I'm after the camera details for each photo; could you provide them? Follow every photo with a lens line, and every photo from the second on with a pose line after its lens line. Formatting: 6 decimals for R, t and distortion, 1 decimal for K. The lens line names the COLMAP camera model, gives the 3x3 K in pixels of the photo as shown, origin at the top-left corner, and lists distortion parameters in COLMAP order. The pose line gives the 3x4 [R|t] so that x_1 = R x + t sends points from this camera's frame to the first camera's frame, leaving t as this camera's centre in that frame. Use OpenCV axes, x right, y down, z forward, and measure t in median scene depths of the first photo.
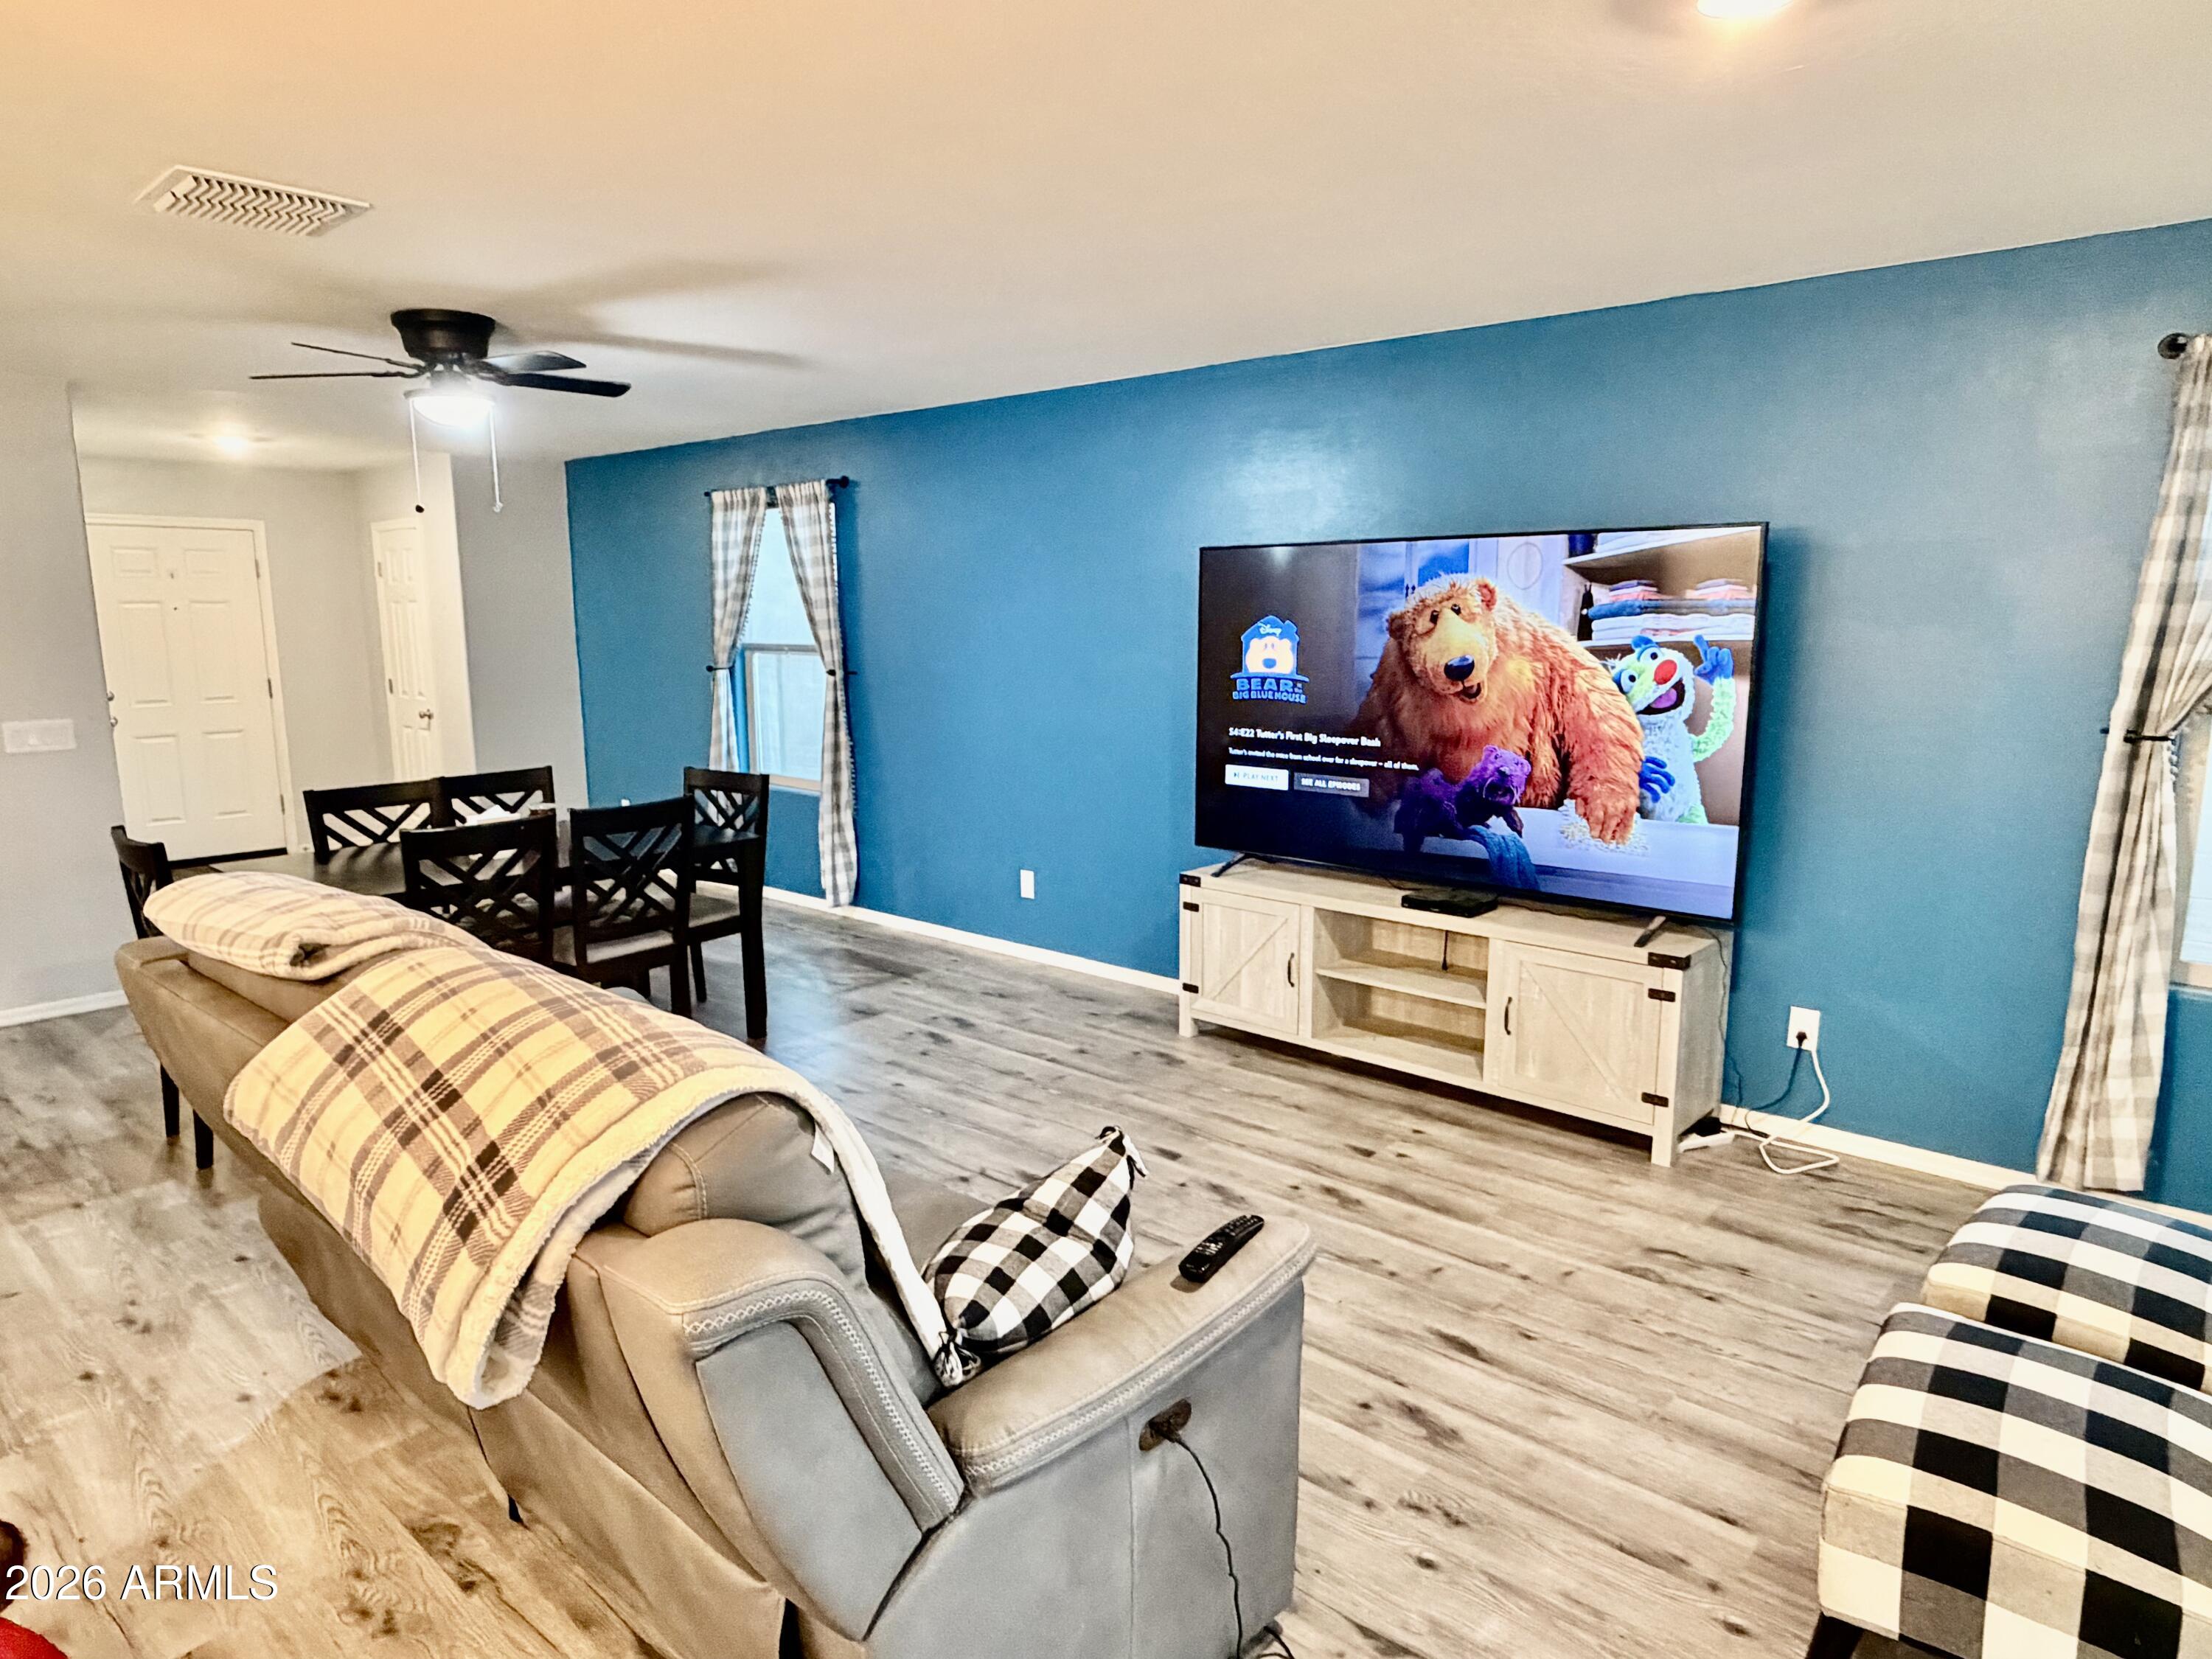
lens RADIAL K [[1346.2, 0, 1099.2], [0, 1346.2, 832.9], [0, 0, 1]] dist [-0.002978, -0.001398]
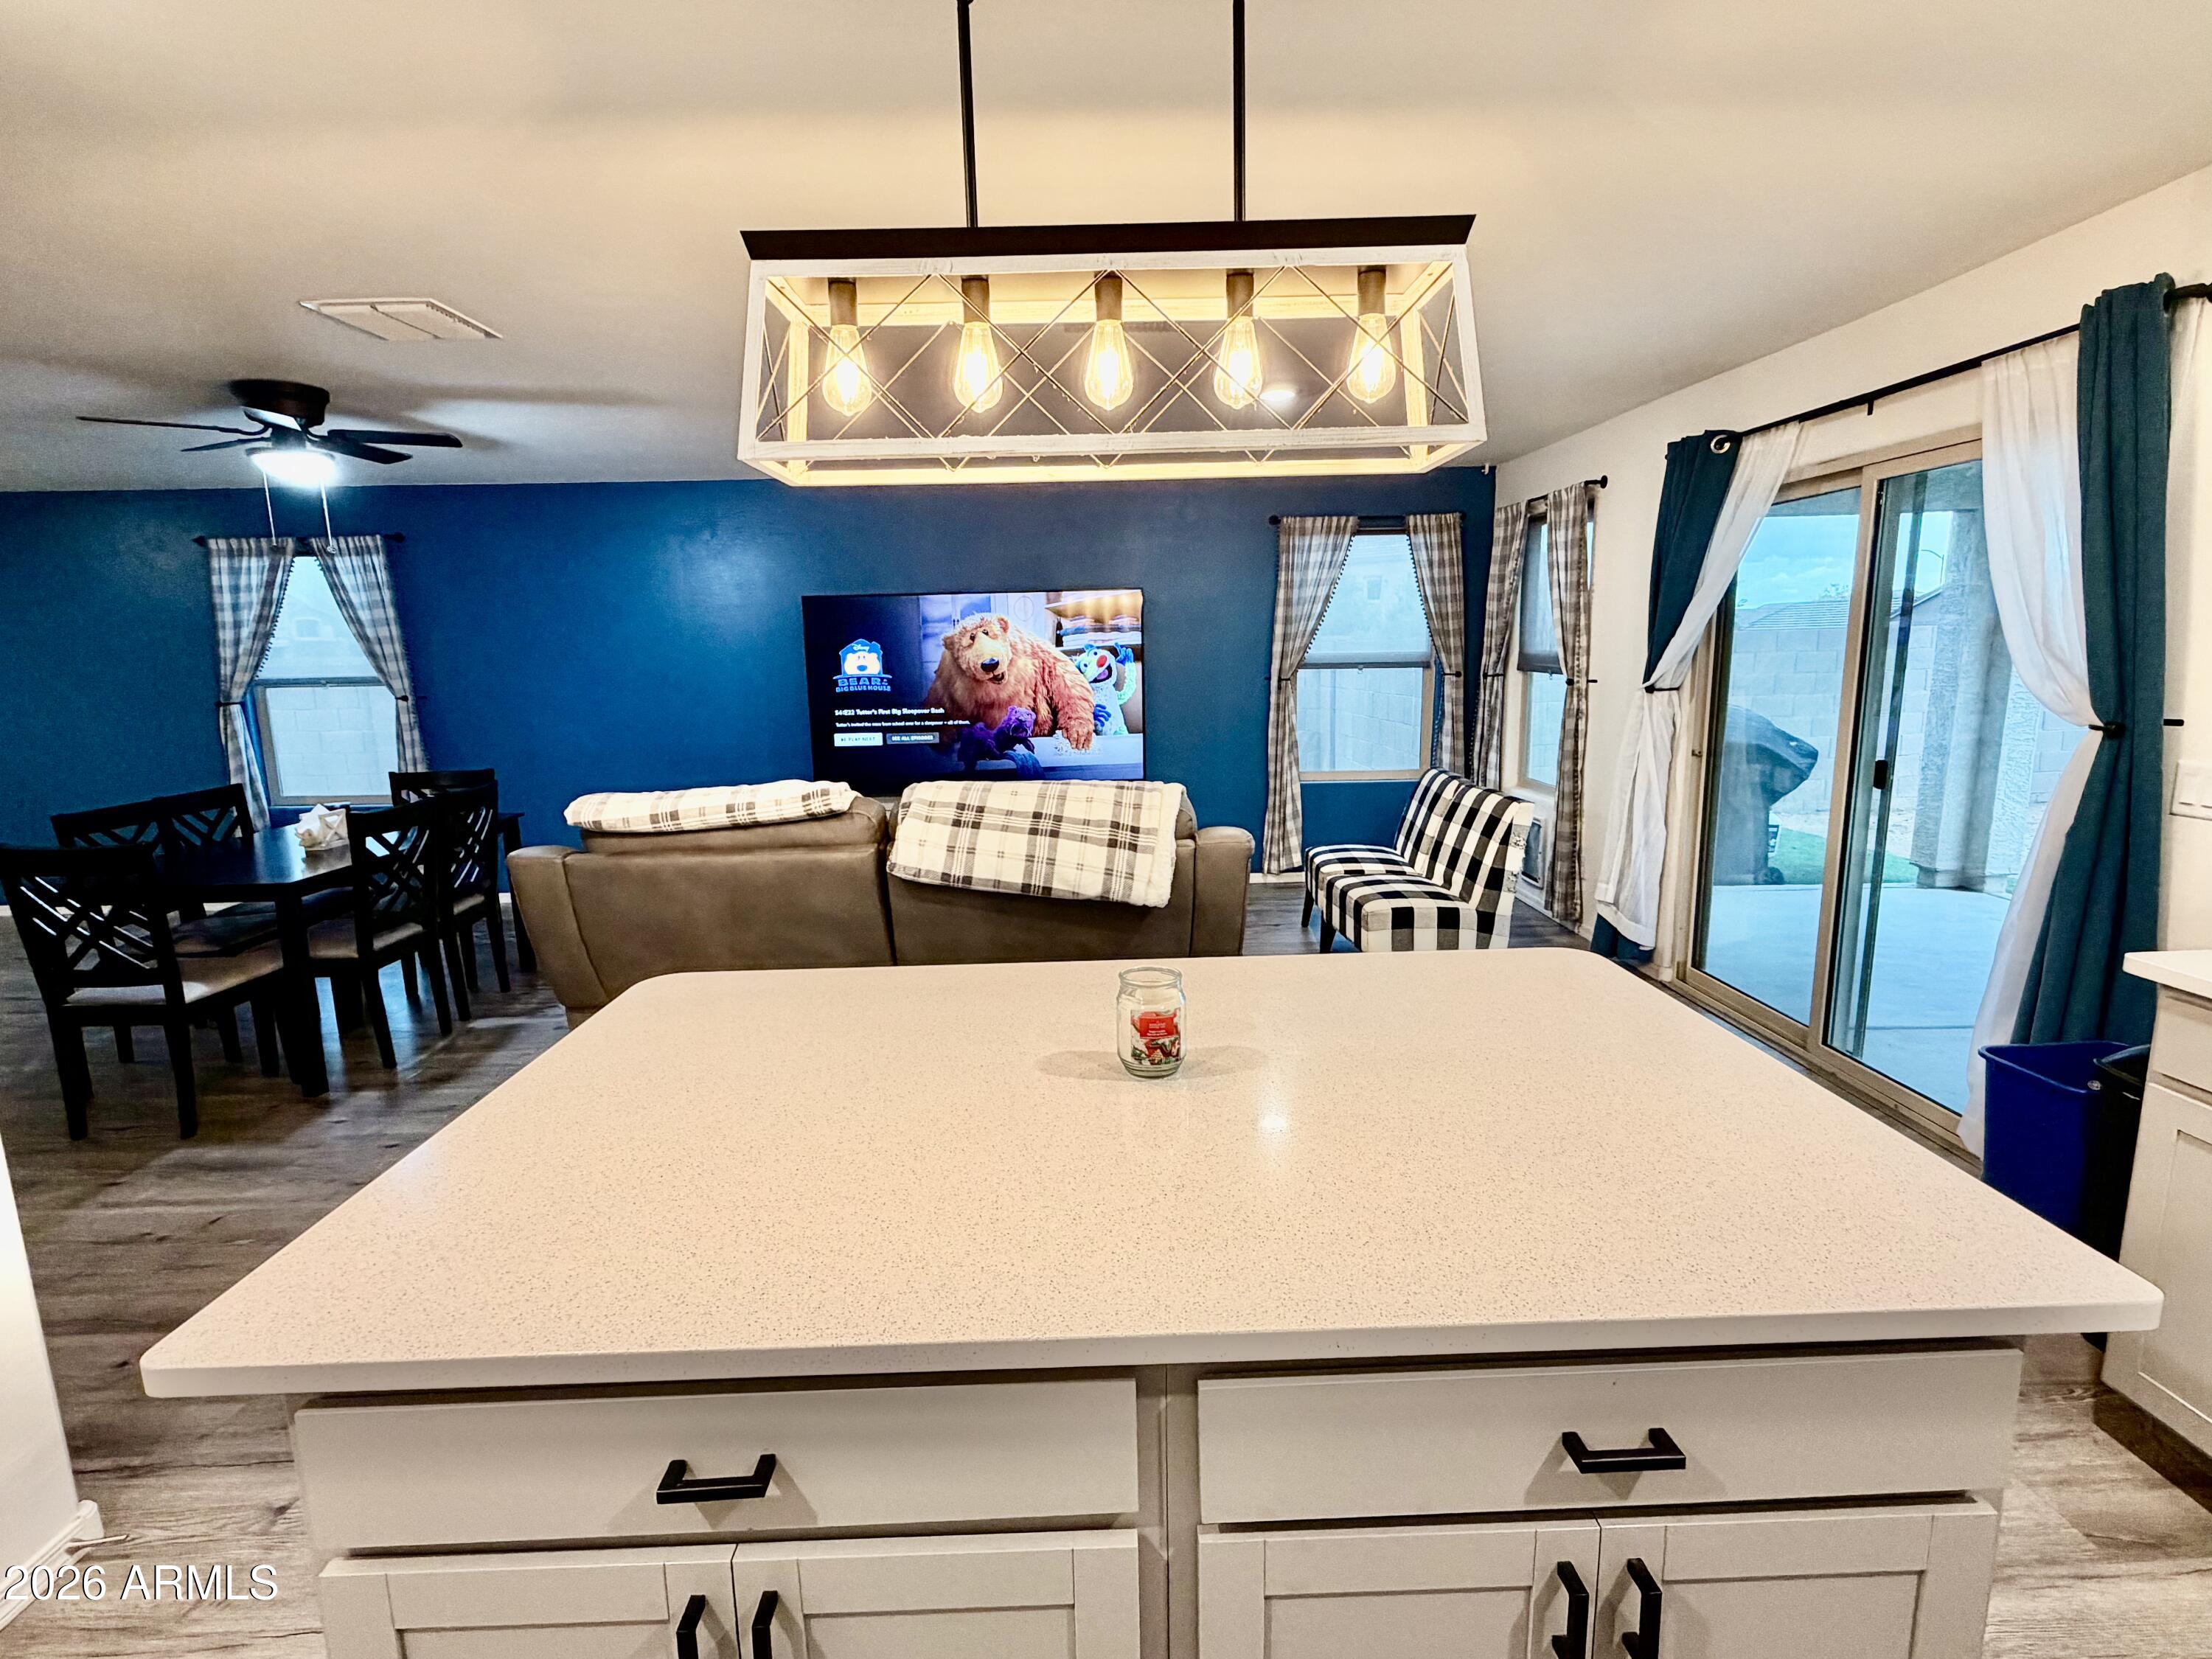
lens RADIAL K [[1057.6, 0, 1101.5], [0, 1057.6, 834.6], [0, 0, 1]] dist [-0.003004, -0.000053]
pose [[0.727950, -0.129596, 0.673271, -0.598567], [0.131934, 0.990099, 0.047932, 0.054433], [-0.672817, 0.053935, 0.737840, -0.139297]]
